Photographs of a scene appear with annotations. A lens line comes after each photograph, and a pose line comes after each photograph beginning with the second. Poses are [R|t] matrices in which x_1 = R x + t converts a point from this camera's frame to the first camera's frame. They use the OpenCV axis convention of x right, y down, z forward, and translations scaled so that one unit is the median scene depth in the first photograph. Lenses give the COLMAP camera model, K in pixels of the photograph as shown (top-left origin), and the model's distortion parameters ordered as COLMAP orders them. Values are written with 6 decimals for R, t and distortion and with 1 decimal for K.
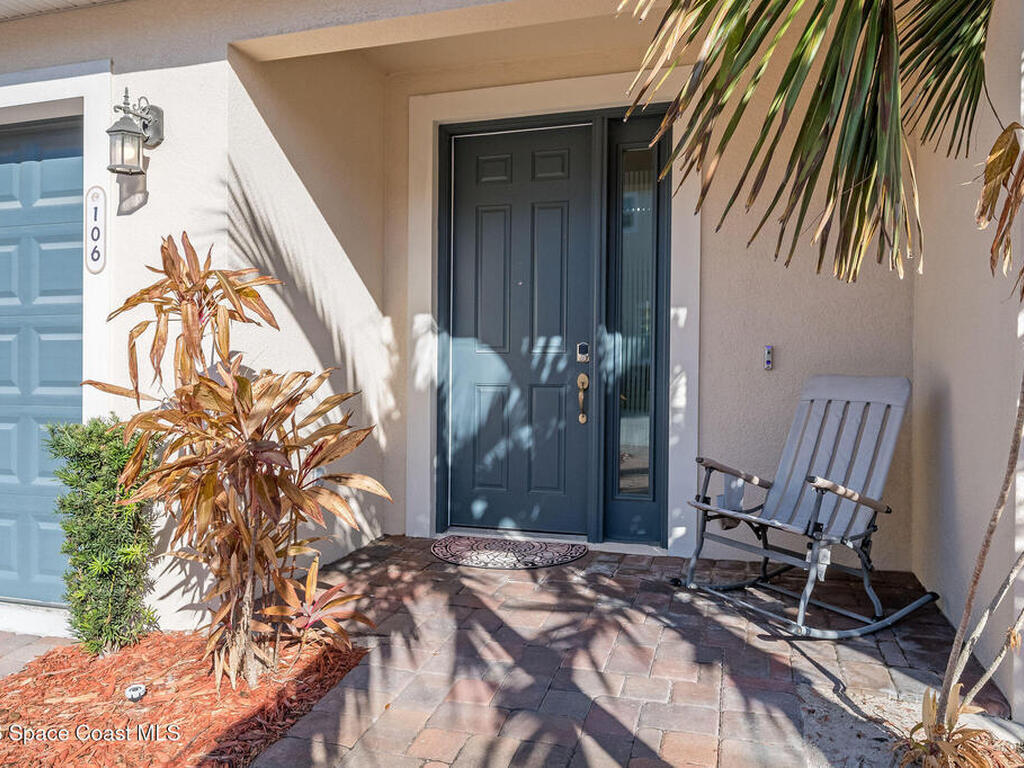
lens RADIAL K [[615.5, 0, 515.7], [0, 615.5, 374.7], [0, 0, 1]] dist [-0.001719, -0.000747]
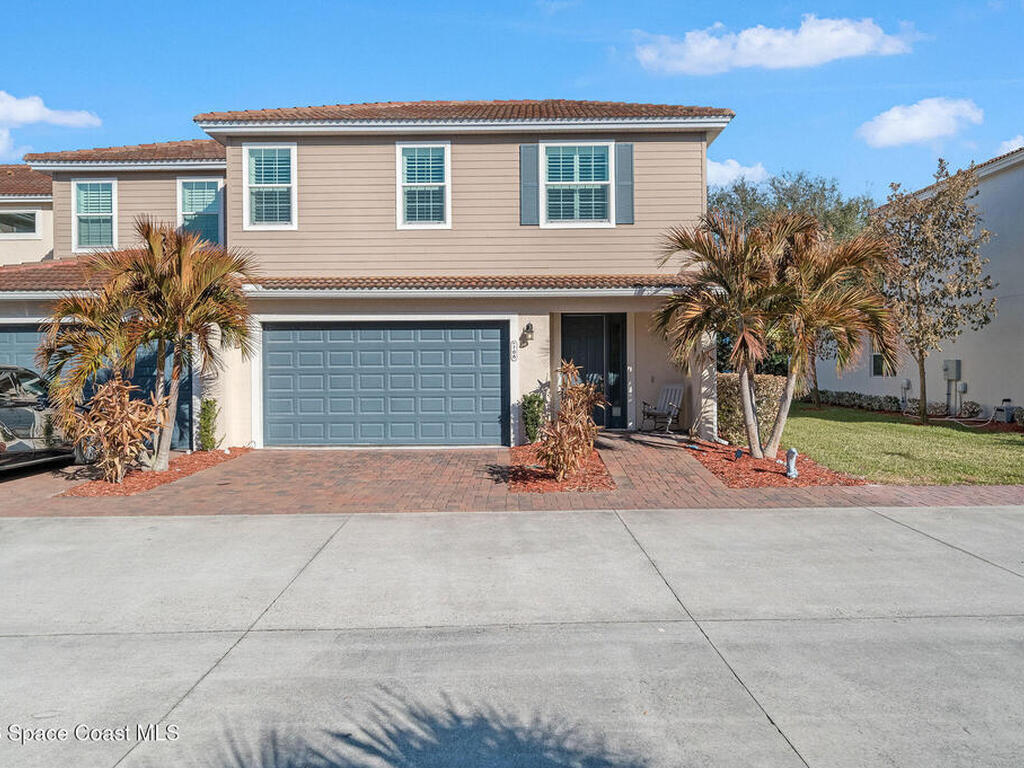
lens RADIAL K [[615.5, 0, 515.7], [0, 615.5, 374.7], [0, 0, 1]] dist [-0.001719, -0.000747]
pose [[0.963127, -0.008918, 0.268901, -1.344489], [0.020190, 0.999028, -0.039182, 0.072021], [-0.268290, 0.043167, 0.962371, -2.299297]]
